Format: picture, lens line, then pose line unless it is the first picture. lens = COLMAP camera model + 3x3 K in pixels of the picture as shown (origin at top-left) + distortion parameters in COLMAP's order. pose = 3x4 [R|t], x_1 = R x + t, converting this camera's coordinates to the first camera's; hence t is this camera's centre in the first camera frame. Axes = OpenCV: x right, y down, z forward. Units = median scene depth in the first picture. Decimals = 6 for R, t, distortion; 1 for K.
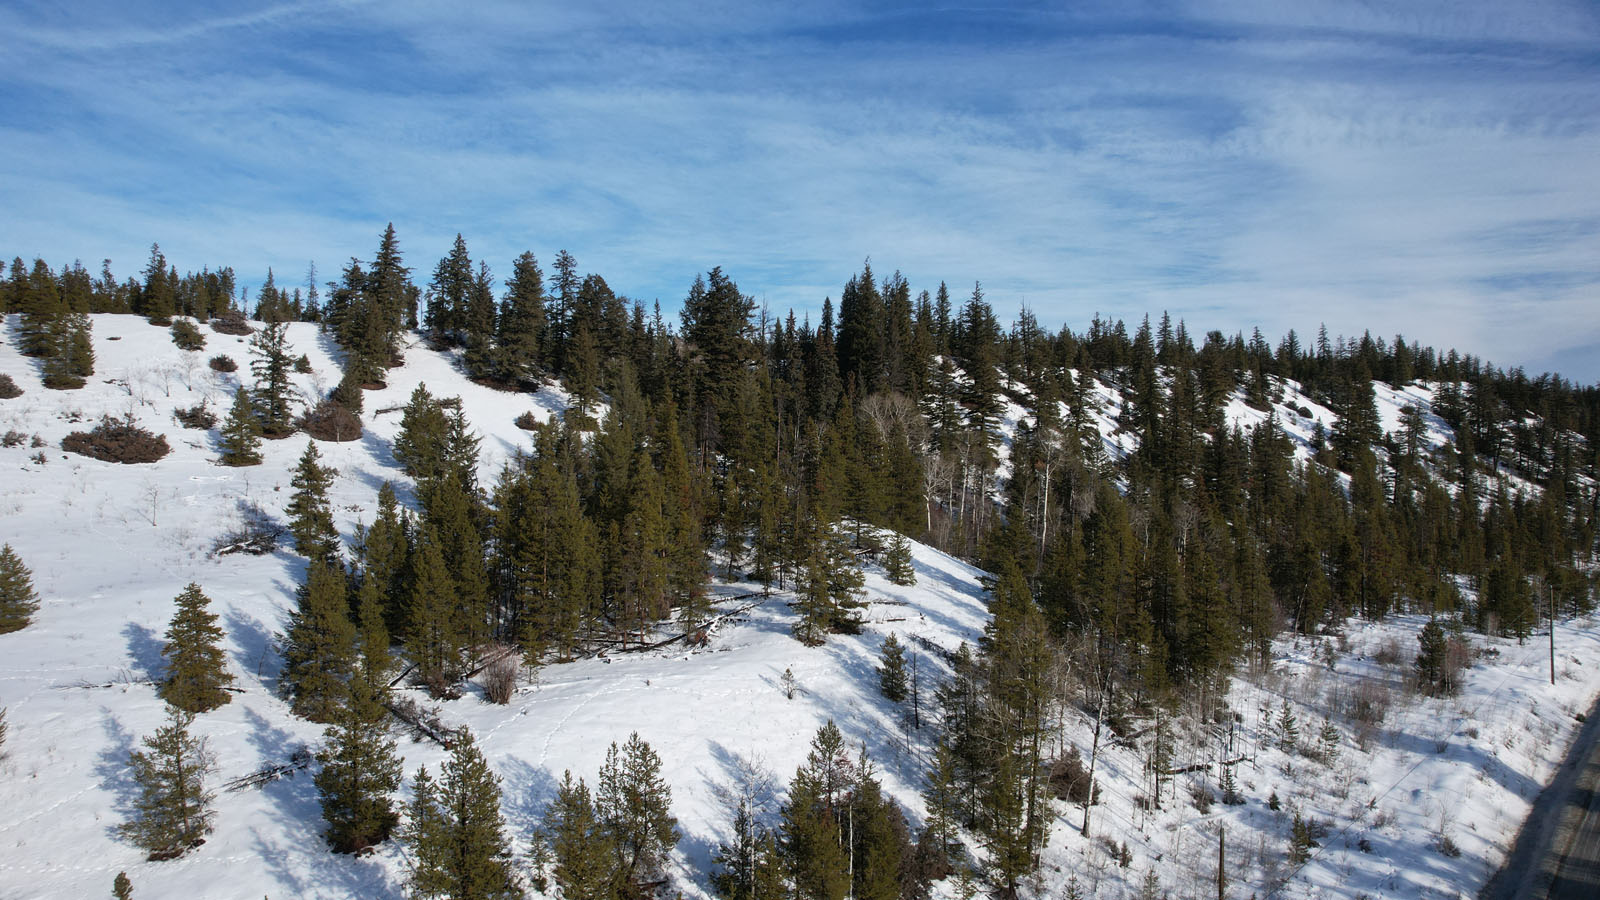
lens RADIAL K [[1022.4, 0, 748.4], [0, 1022.4, 451.7], [0, 0, 1]] dist [-0.031349, 0.064299]
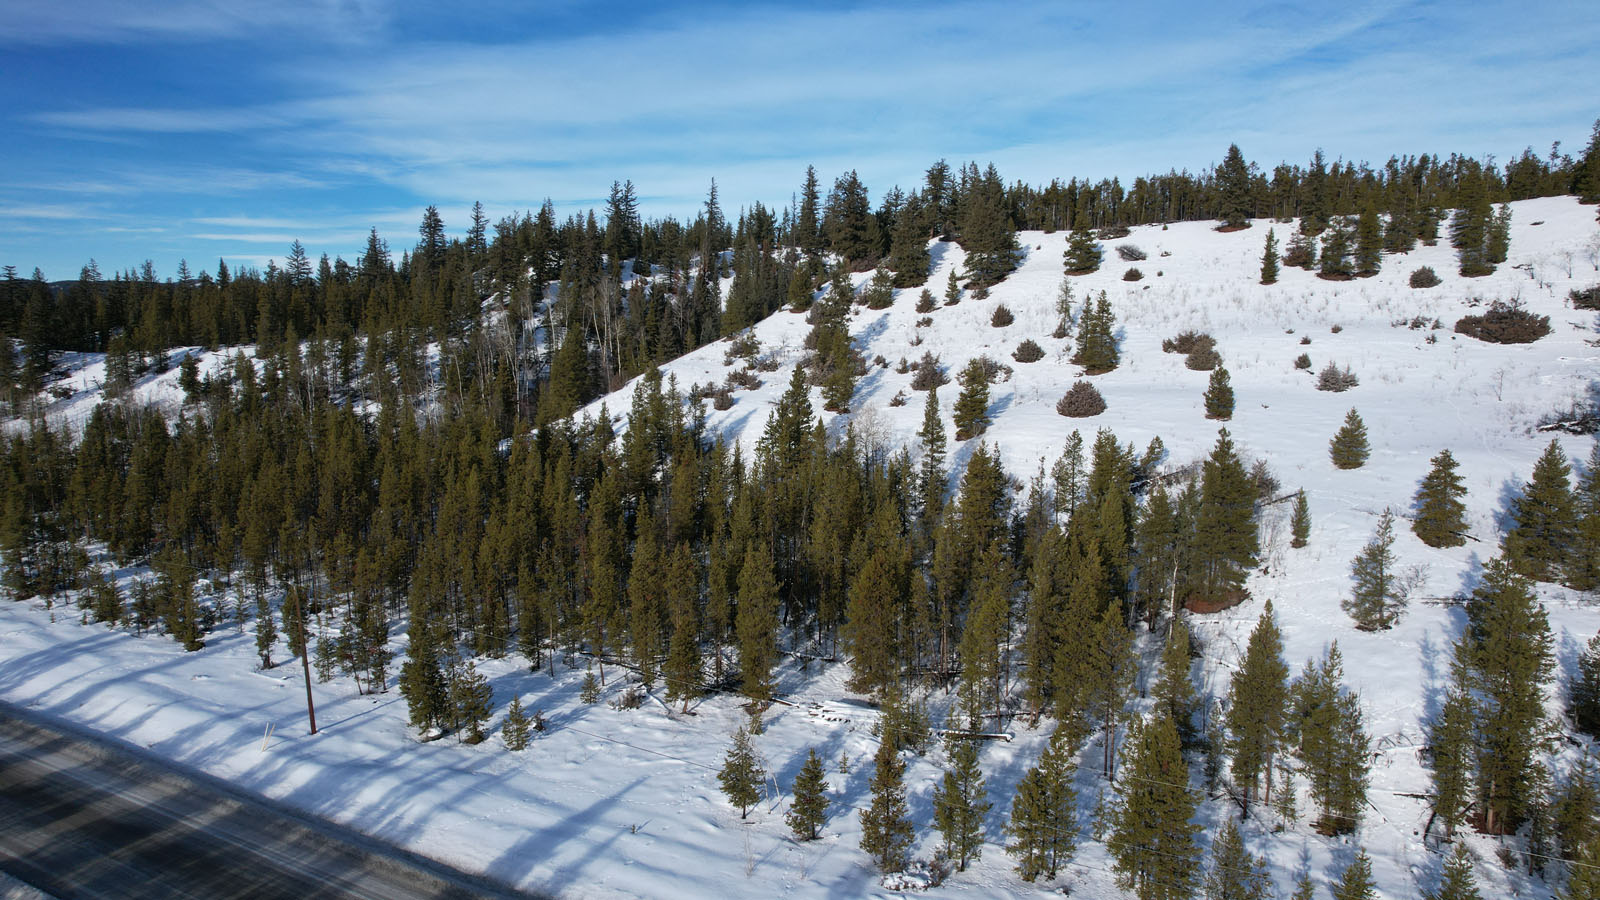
lens RADIAL K [[1067.5, 0, 800.8], [0, 1067.5, 471.3], [0, 0, 1]] dist [-0.000501, 0.018131]
pose [[0.291365, 0.136399, -0.946838, 0.329331], [0.012795, 0.989138, 0.146430, -0.034079], [0.956526, -0.054779, 0.286455, -0.109384]]
